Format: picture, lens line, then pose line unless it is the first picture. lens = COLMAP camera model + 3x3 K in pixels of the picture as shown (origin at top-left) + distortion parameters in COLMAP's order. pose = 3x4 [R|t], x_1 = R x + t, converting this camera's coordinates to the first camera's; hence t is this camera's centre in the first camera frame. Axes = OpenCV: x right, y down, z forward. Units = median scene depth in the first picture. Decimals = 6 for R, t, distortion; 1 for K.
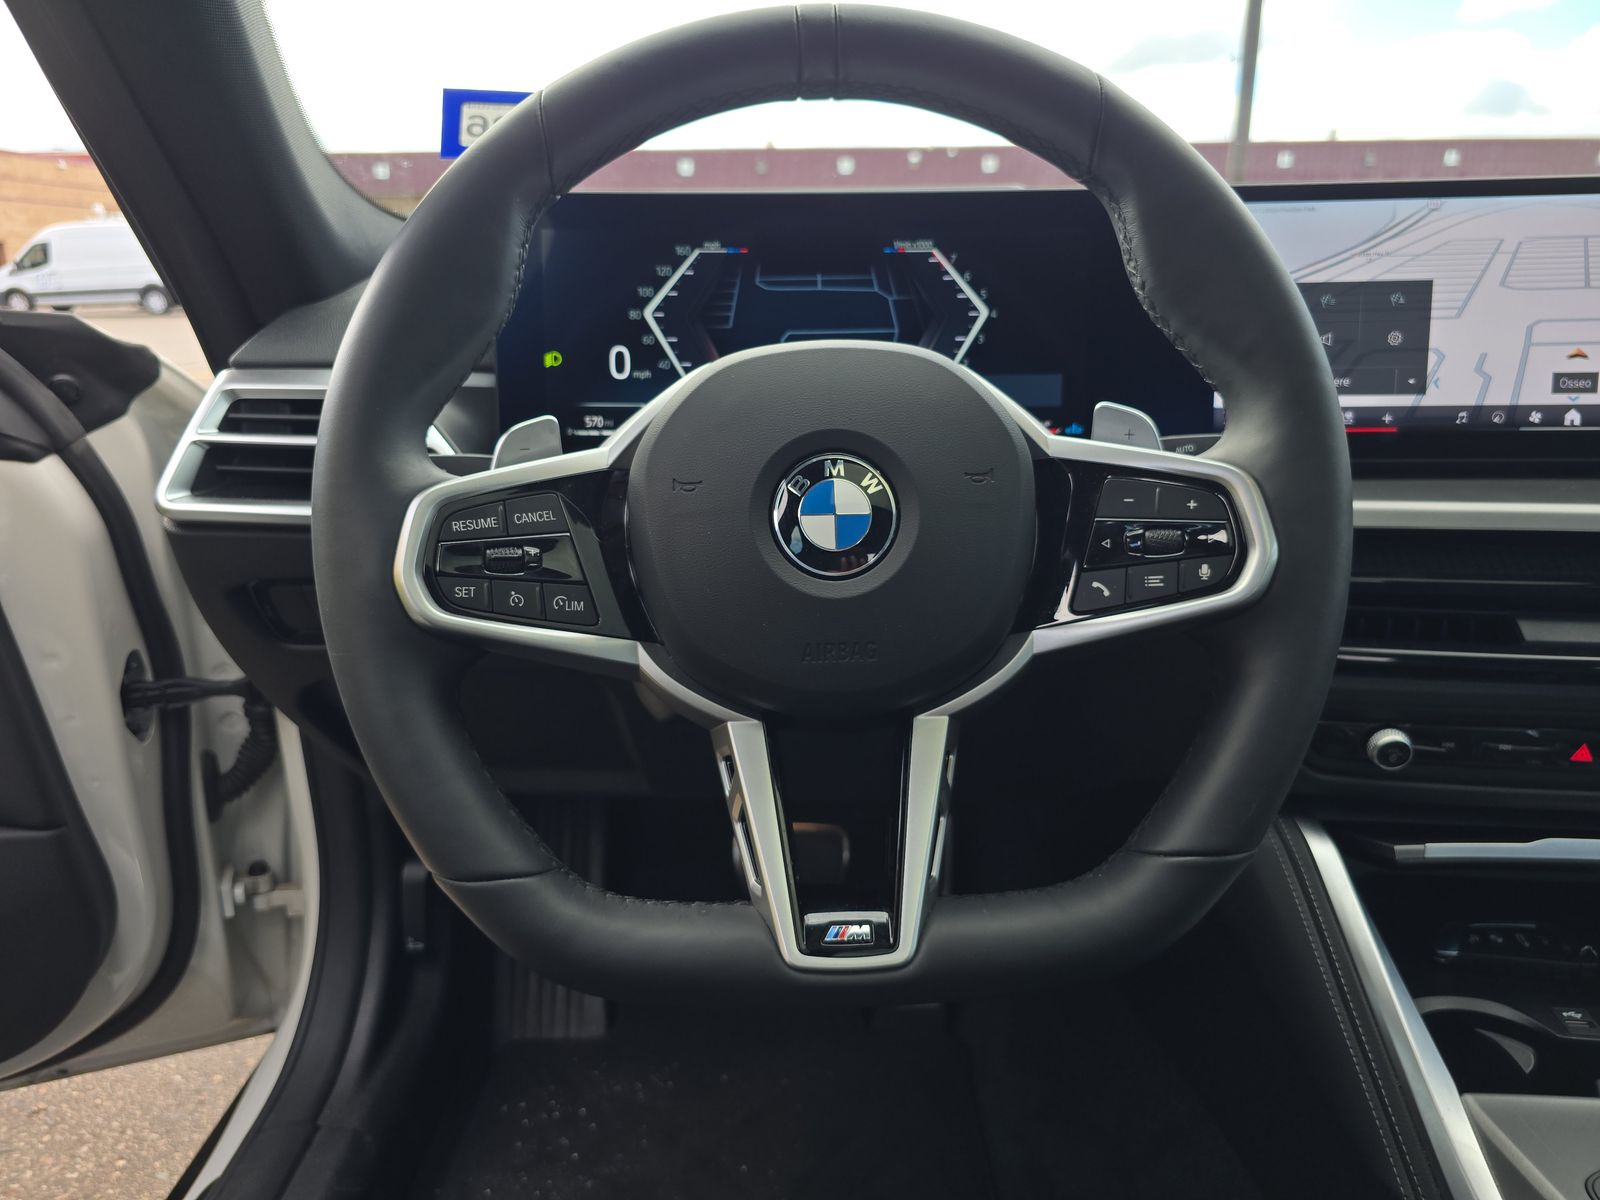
lens RADIAL K [[1080.7, 0, 798.4], [0, 1080.7, 599.4], [0, 0, 1]] dist [0.031700, -0.013482]
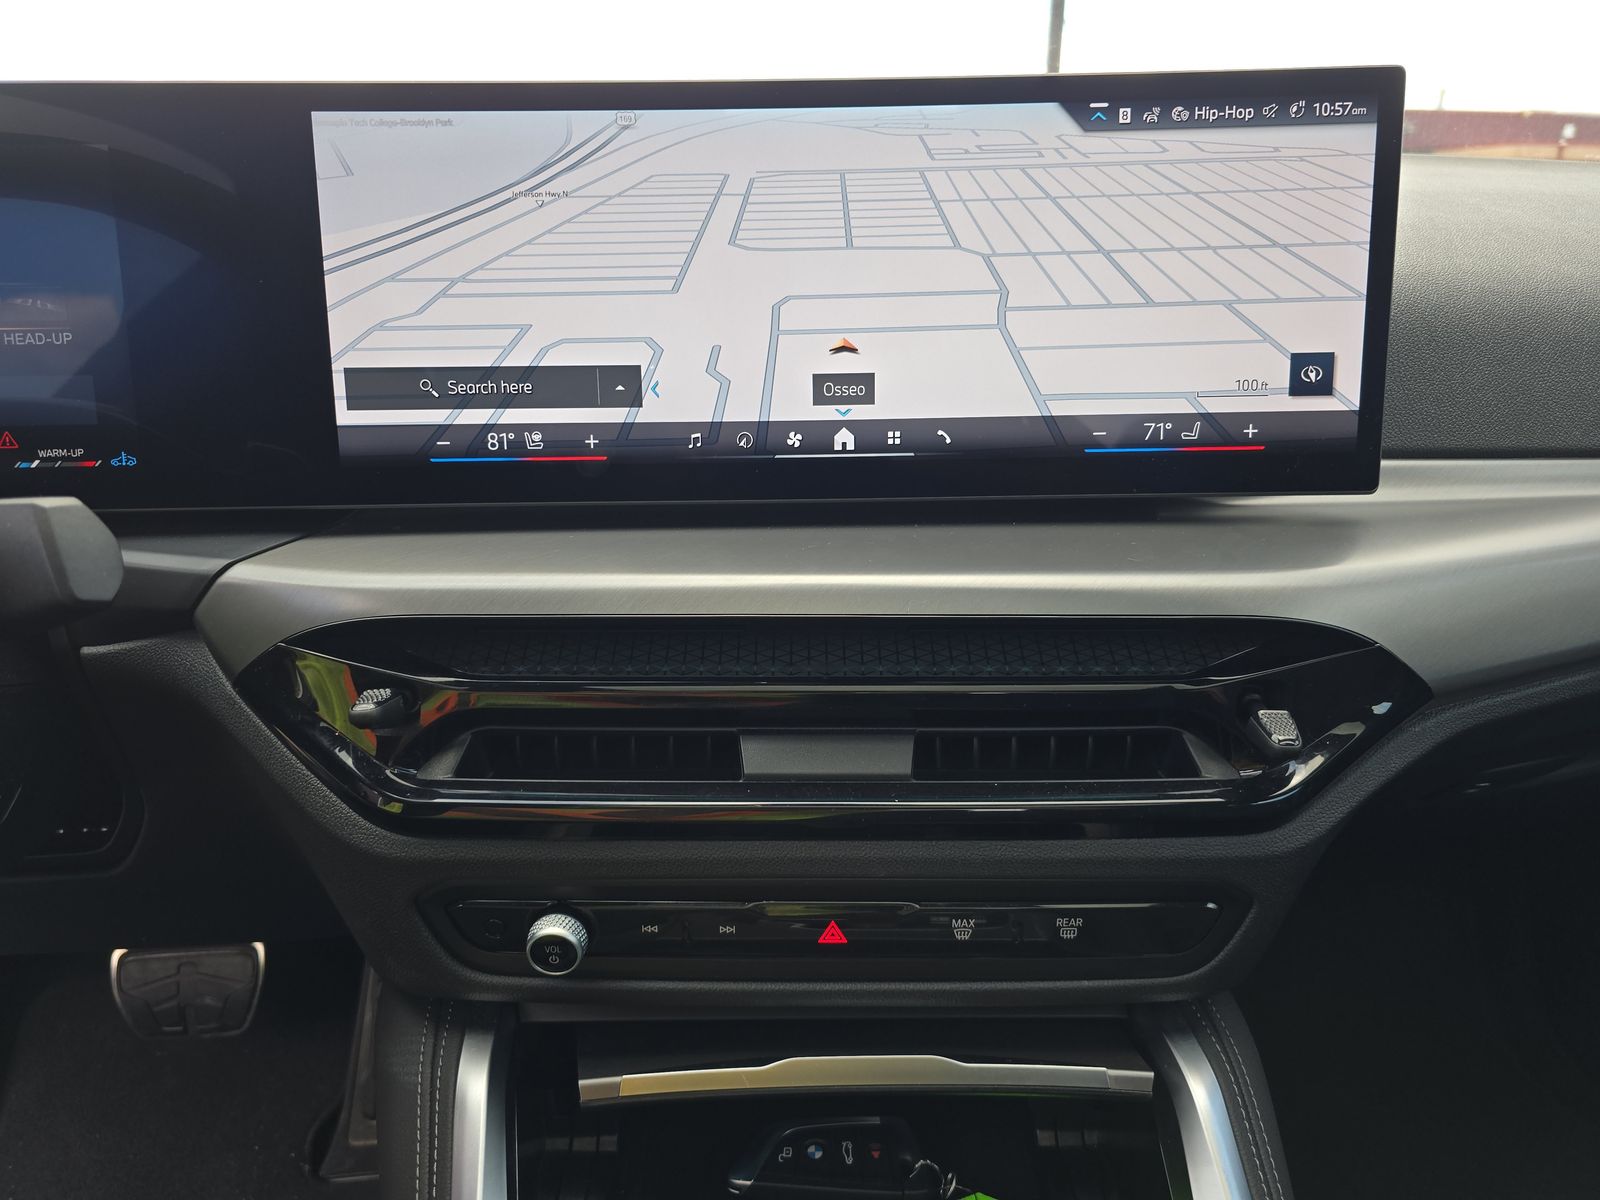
lens RADIAL K [[1080.7, 0, 798.5], [0, 1080.7, 602.8], [0, 0, 1]] dist [0.031700, -0.013482]
pose [[0.995209, -0.030558, 0.092873, 0.613924], [0.026074, 0.998453, 0.049115, -0.097715], [-0.094230, -0.046458, 0.994466, 0.320284]]
